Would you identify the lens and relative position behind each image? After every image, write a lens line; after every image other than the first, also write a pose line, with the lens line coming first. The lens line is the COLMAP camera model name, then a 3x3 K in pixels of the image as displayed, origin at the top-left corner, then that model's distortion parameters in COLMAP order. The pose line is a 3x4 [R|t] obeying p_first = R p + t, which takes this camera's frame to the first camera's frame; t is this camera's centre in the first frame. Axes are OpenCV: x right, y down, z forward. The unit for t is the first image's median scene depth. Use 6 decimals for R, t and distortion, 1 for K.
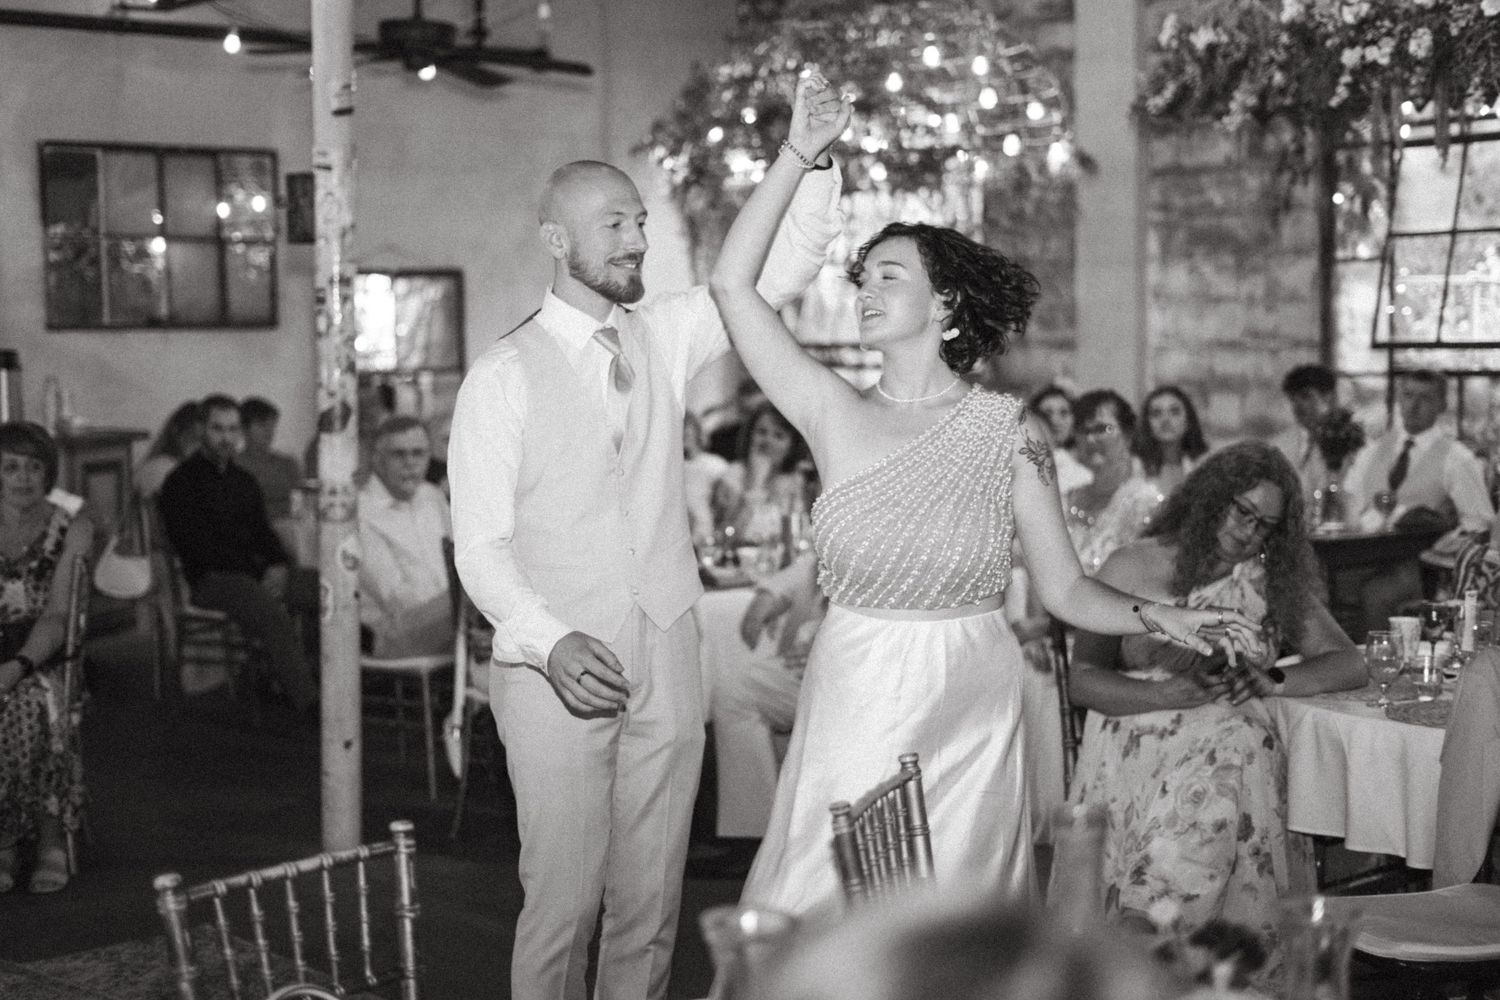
lens RADIAL K [[2119.4, 0, 750.0], [0, 2119.4, 500.0], [0, 0, 1]] dist [0.000128, -0.051420]
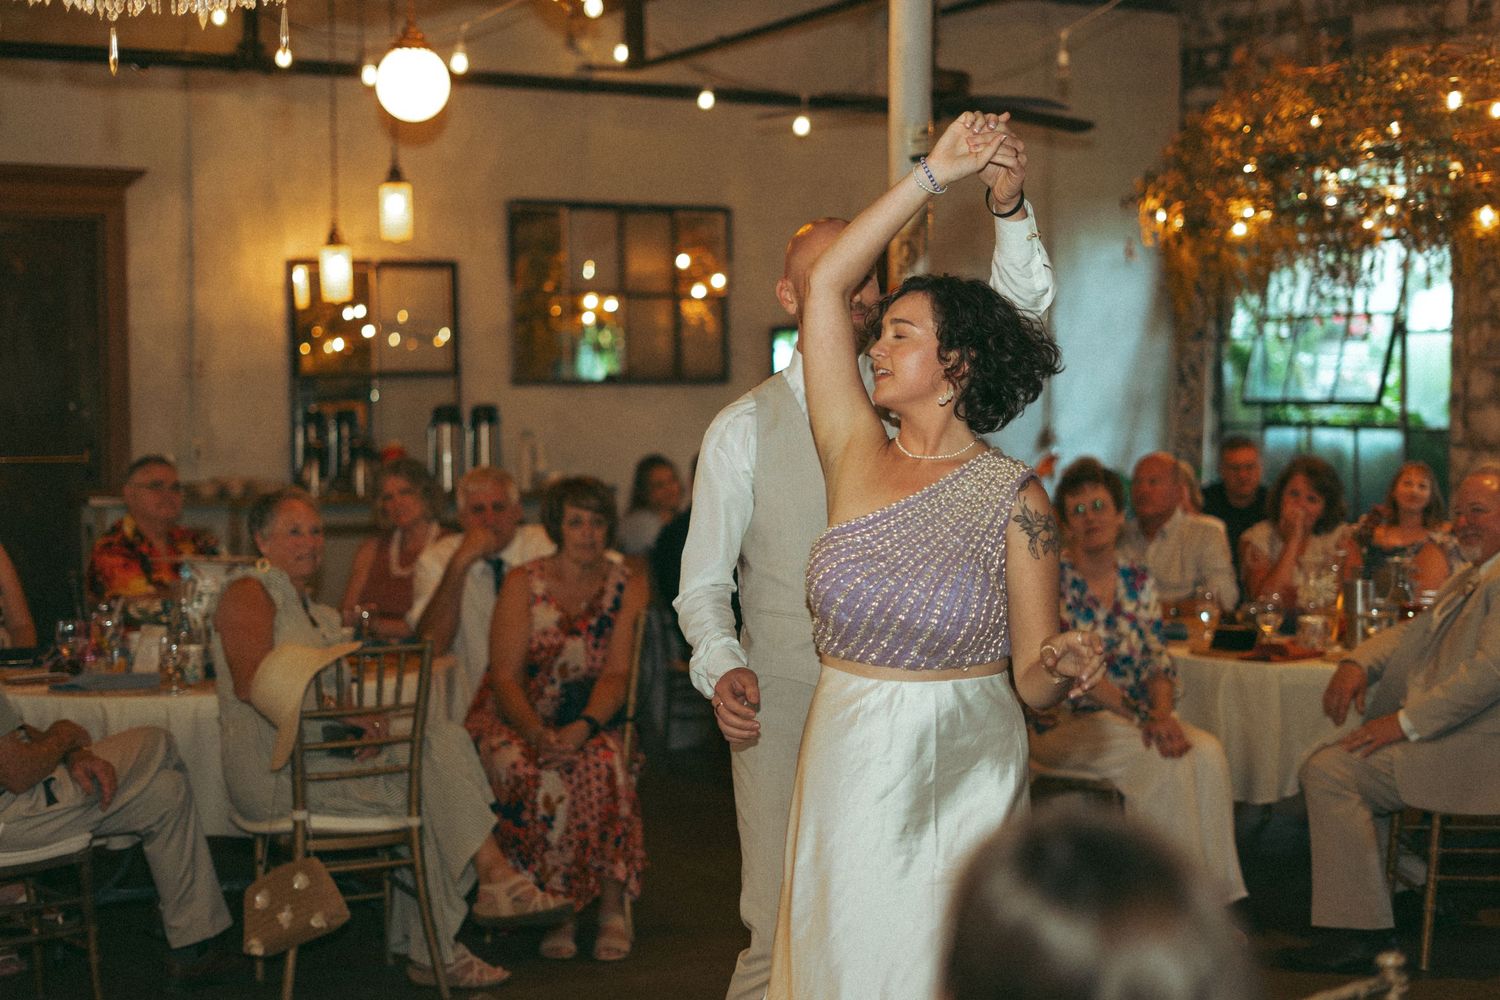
lens RADIAL K [[2072.7, 0, 750.0], [0, 2072.7, 500.0], [0, 0, 1]] dist [-0.000665, 0.002016]
pose [[0.988053, 0.012808, -0.153578, -0.120540], [-0.016645, 0.999580, -0.023722, -0.004402], [0.153210, 0.025995, 0.987852, 0.060393]]
